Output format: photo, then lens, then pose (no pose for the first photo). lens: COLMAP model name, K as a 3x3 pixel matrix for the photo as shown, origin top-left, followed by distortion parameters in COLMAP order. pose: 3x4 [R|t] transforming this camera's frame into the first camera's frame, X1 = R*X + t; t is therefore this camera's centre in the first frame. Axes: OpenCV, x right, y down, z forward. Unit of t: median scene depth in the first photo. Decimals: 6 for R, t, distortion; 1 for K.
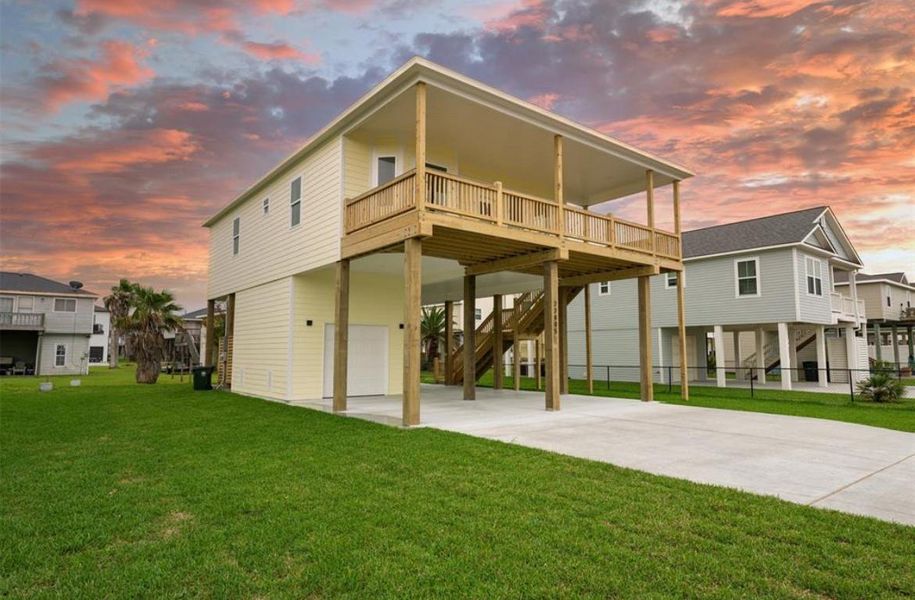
lens RADIAL K [[527.7, 0, 457.5], [0, 527.7, 300.0], [0, 0, 1]] dist [-0.001408, -0.000005]
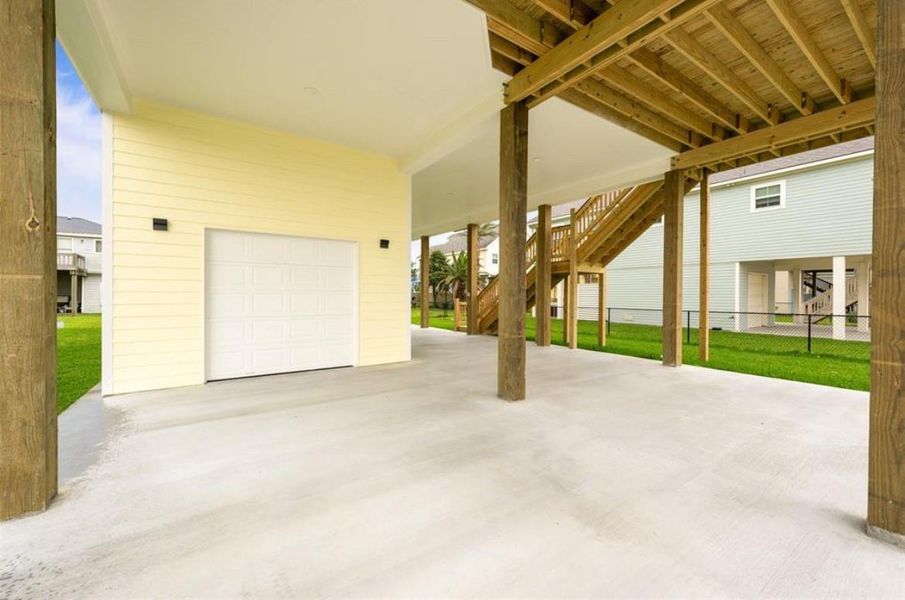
lens RADIAL K [[370.0, 0, 462.0], [0, 370.0, 297.4], [0, 0, 1]] dist [-0.000555, -0.000070]
pose [[0.998363, 0.003454, -0.057093, -0.000684], [0.002773, 0.994079, 0.108624, 0.049575], [0.057130, -0.108604, 0.992442, 0.471153]]
